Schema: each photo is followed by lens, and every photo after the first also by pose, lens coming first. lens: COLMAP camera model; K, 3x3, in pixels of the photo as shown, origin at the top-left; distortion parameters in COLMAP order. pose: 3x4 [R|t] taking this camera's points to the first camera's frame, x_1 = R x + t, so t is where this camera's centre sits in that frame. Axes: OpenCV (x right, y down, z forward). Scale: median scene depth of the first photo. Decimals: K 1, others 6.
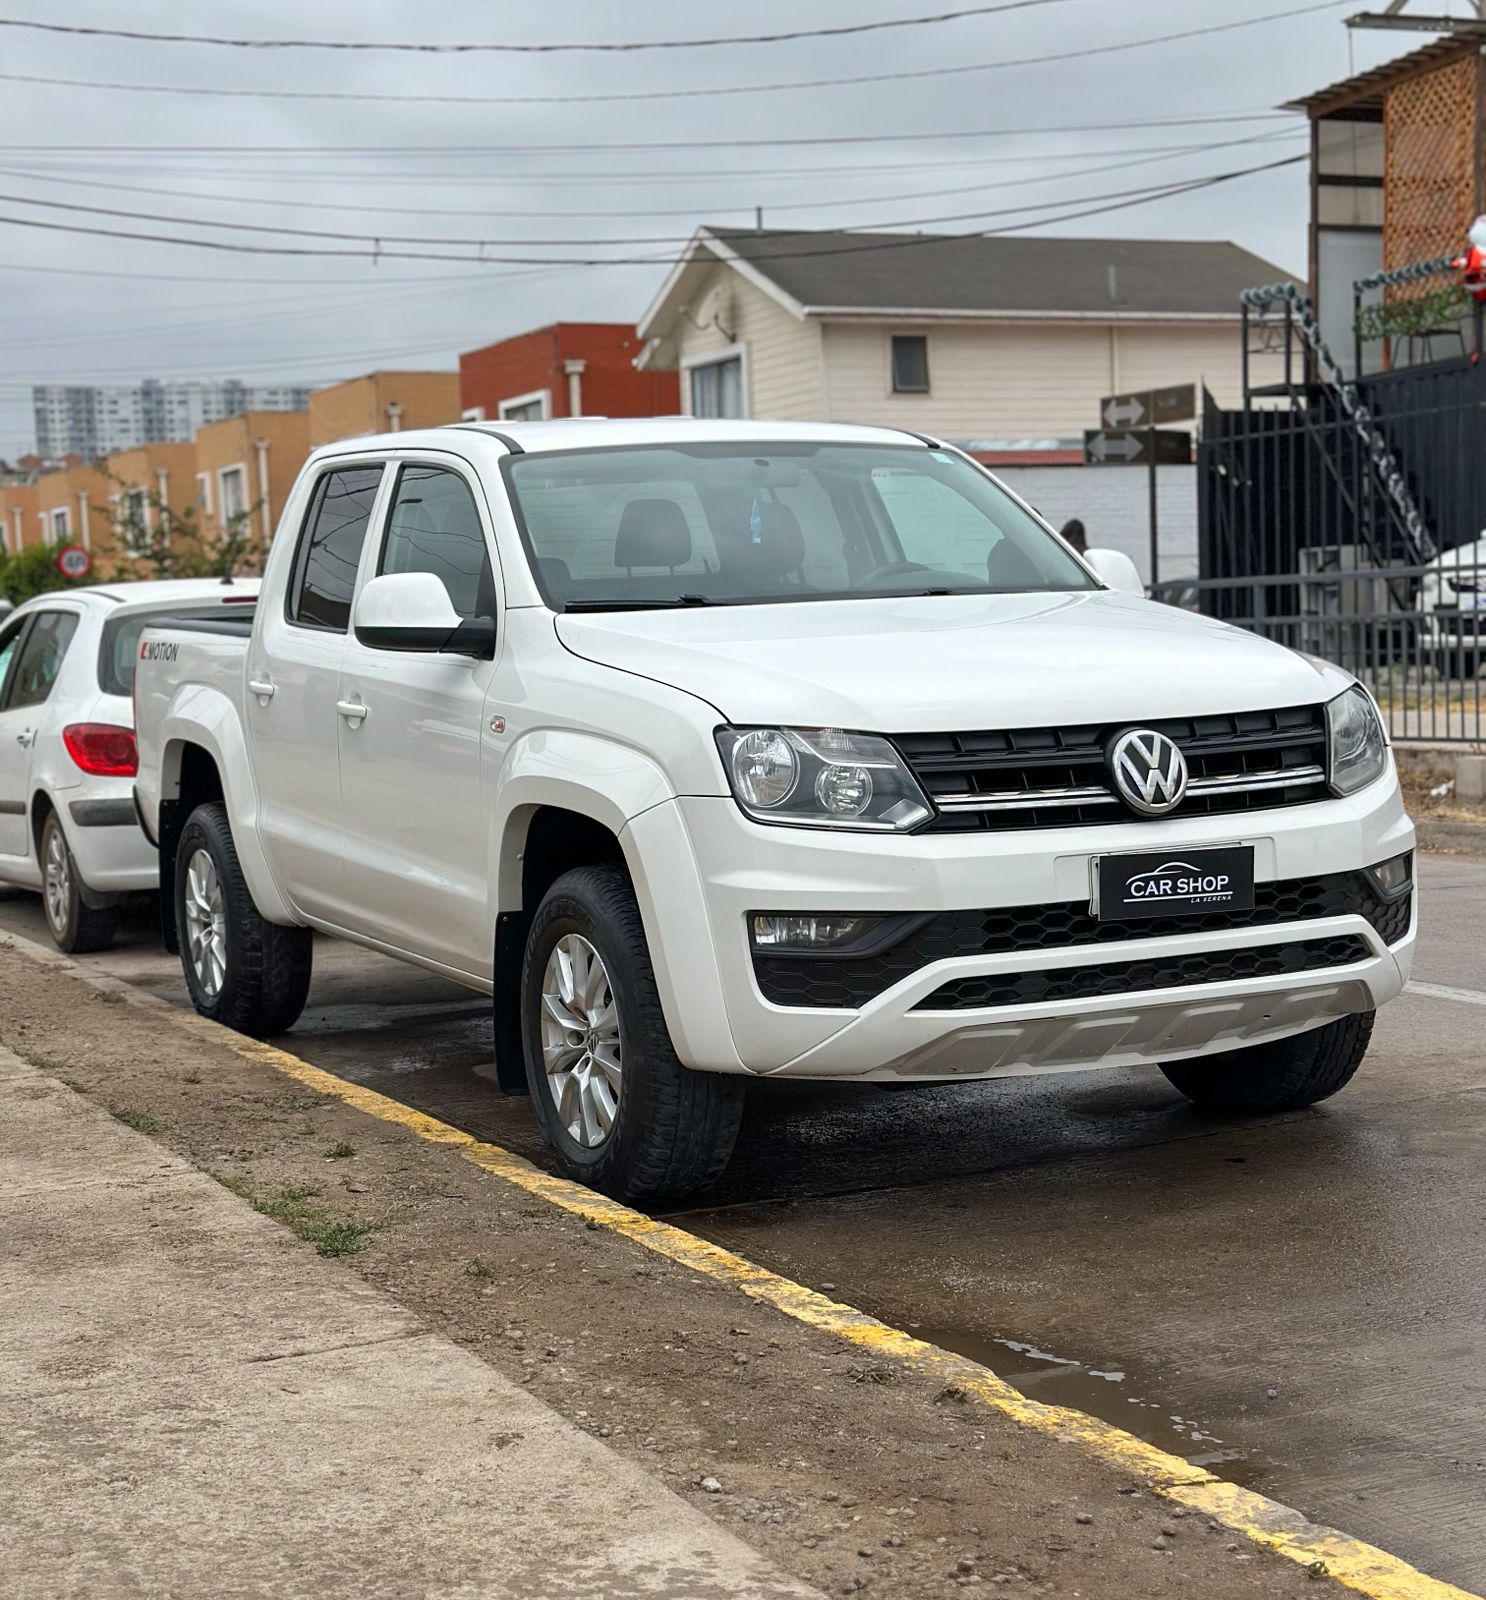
lens RADIAL K [[2813.1, 0, 743.1], [0, 2813.1, 801.2], [0, 0, 1]] dist [0.236939, 0.000000]
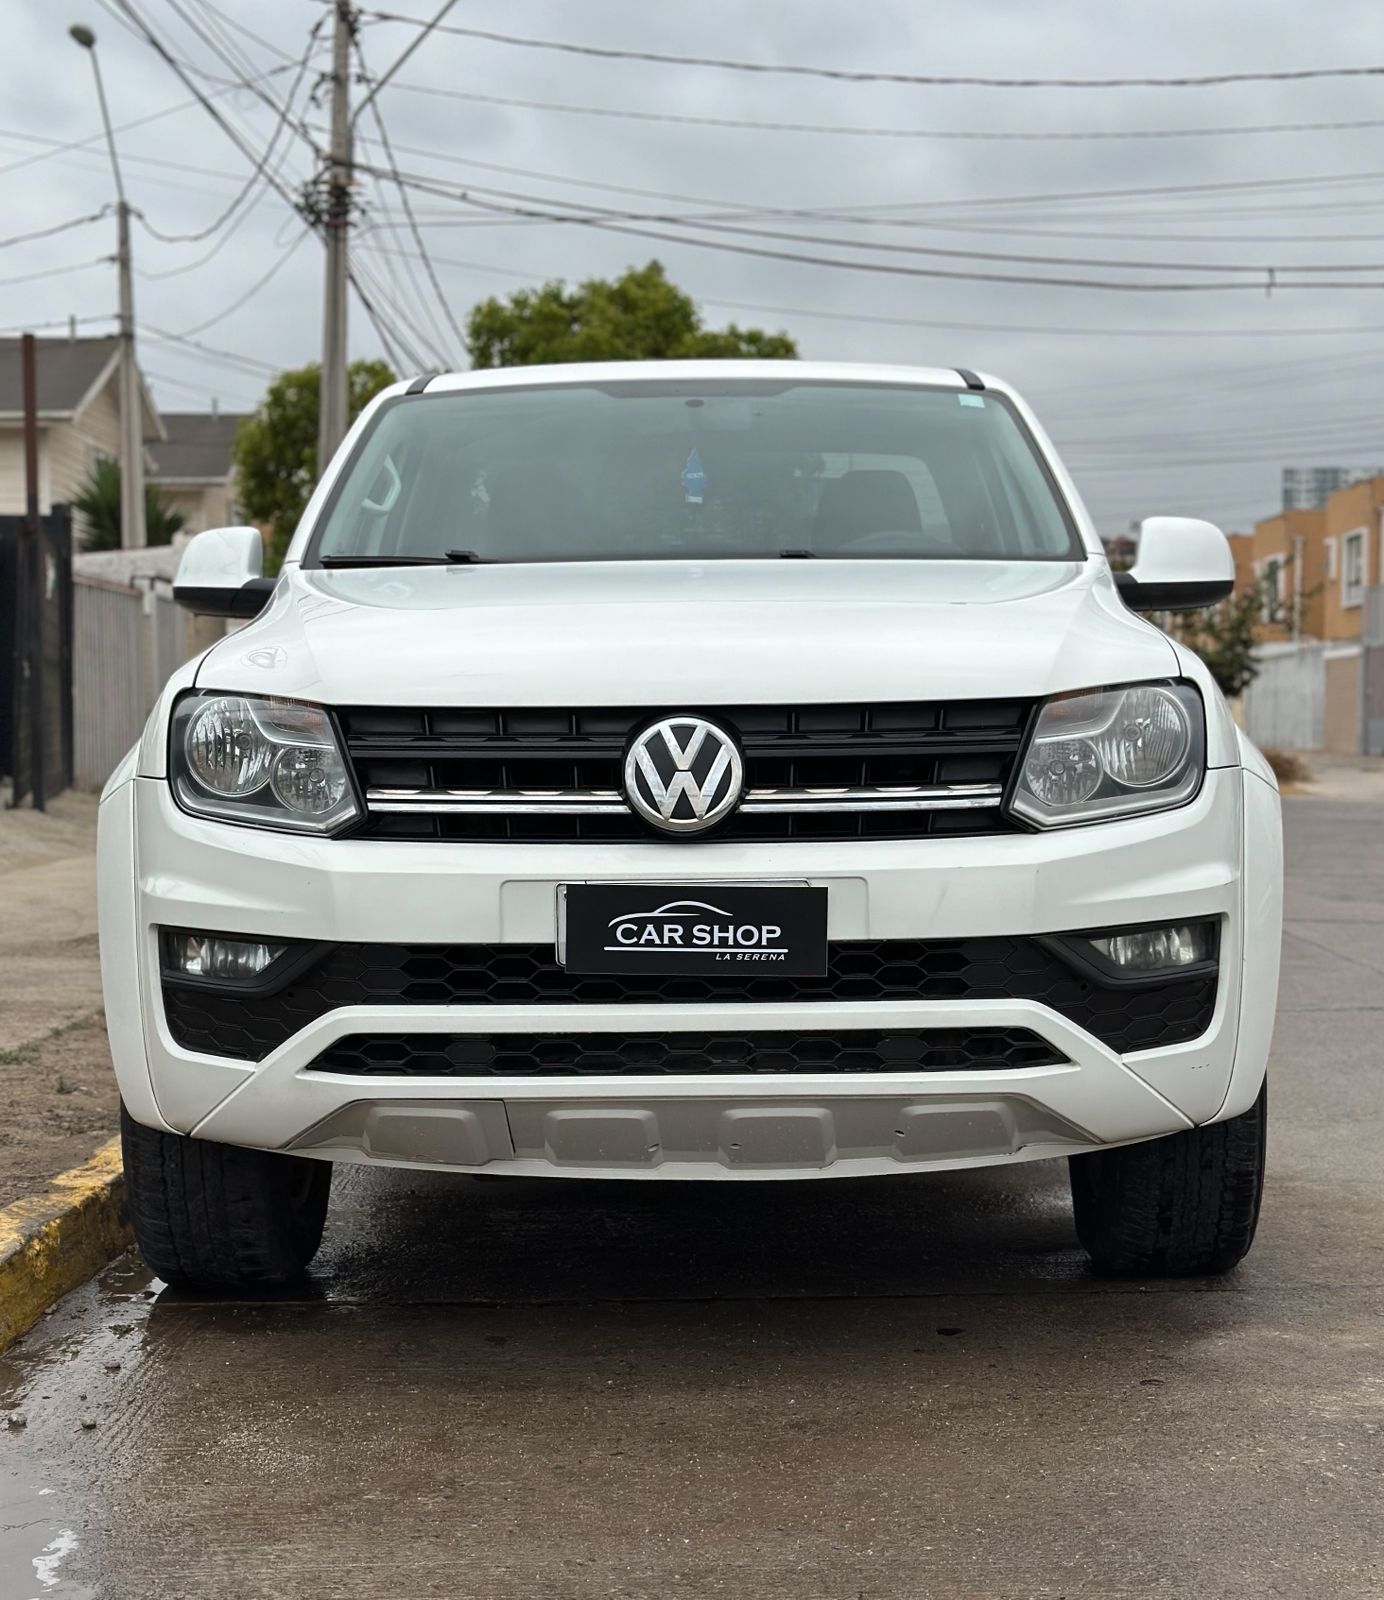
lens RADIAL K [[2686.4, 0, 669.5], [0, 2686.4, 836.4], [0, 0, 1]] dist [0.166896, 0.000000]
pose [[0.891783, 0.056500, -0.448922, 0.451399], [-0.060920, 0.998132, 0.004603, 0.002289], [0.448343, 0.023244, 0.893559, 0.384757]]
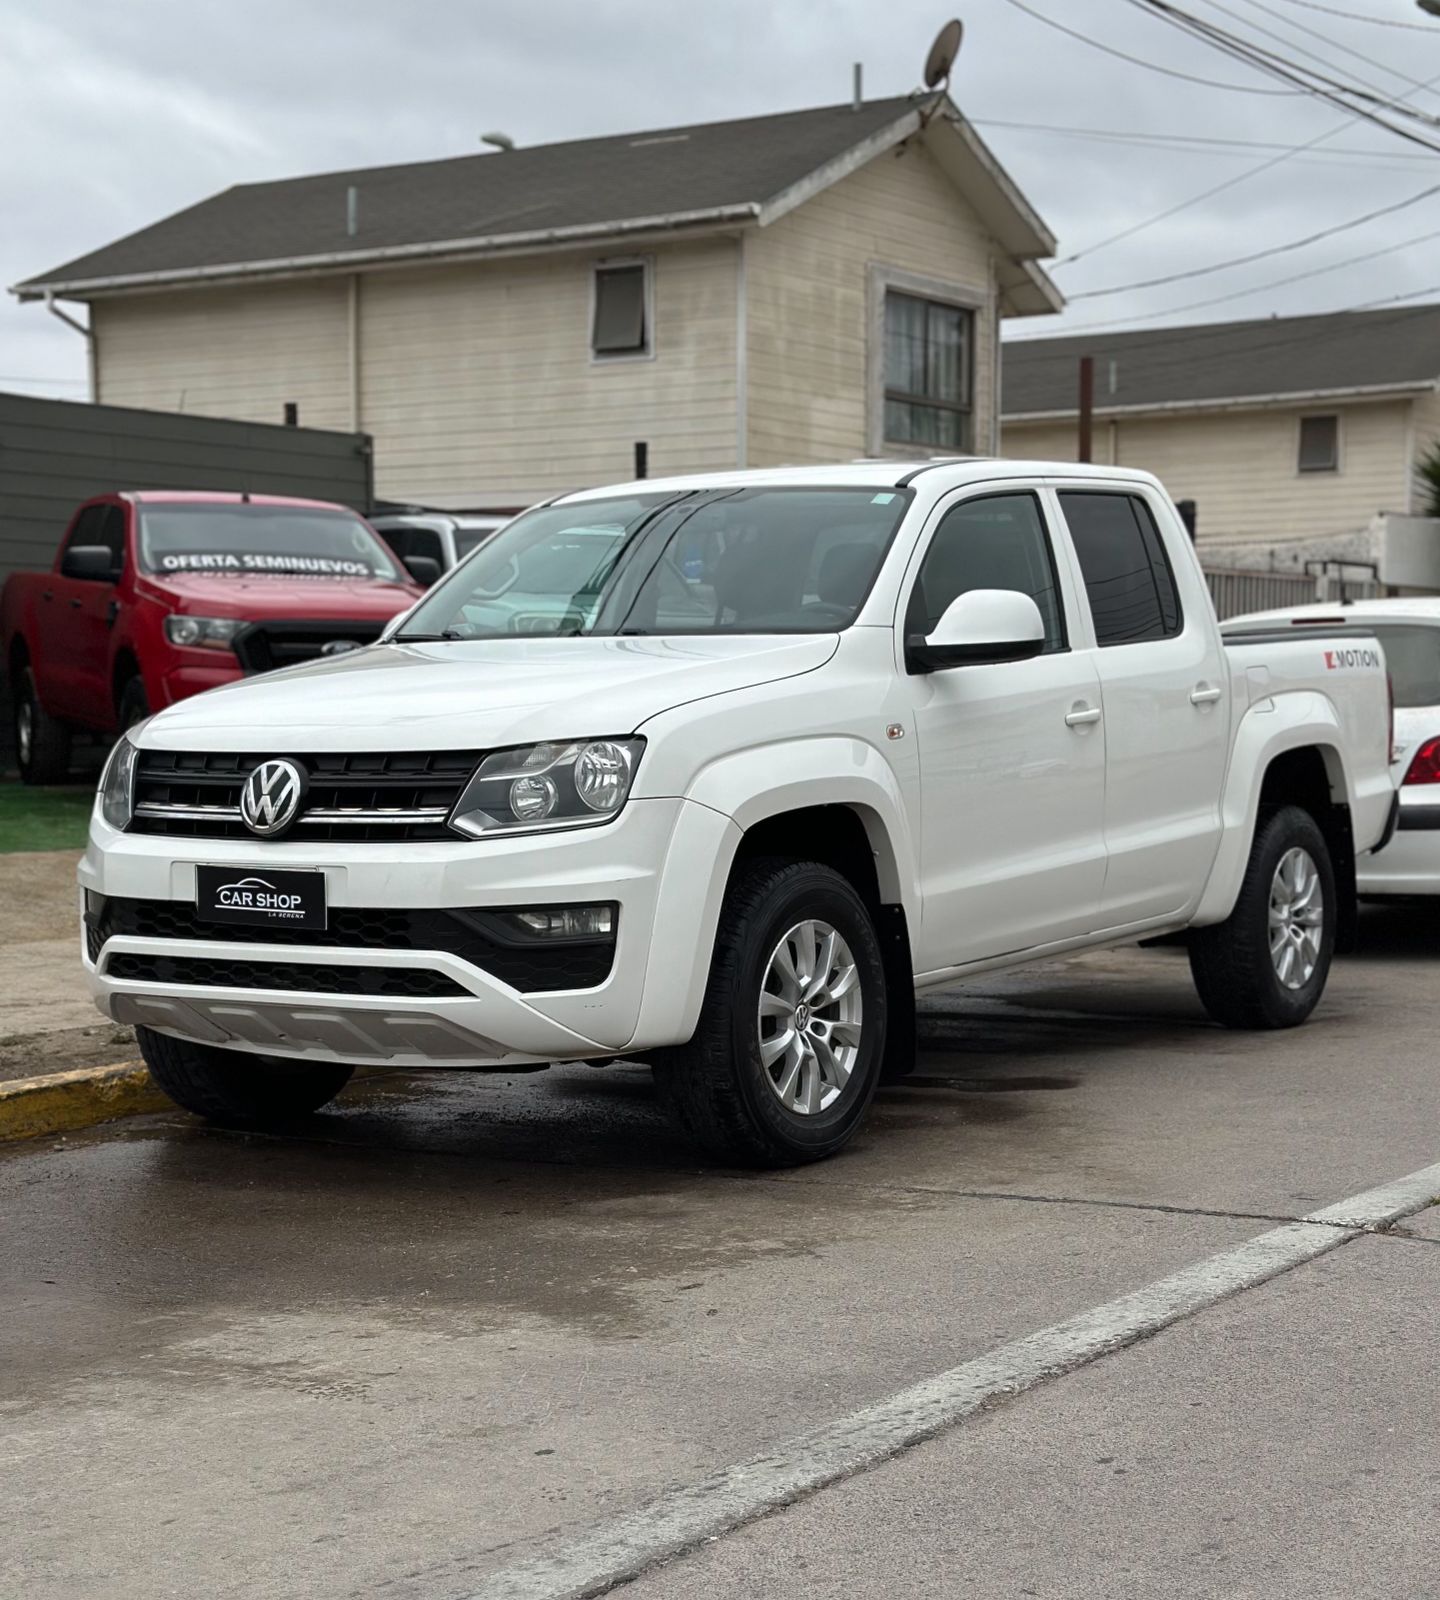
lens RADIAL K [[3056.4, 0, 720.1], [0, 3056.4, 800.2], [0, 0, 1]] dist [-0.054729, 0.000000]
pose [[0.499489, 0.070559, -0.863442, 1.289636], [-0.070539, 0.996681, 0.040641, -0.071814], [0.863444, 0.040607, 0.502808, 0.542898]]
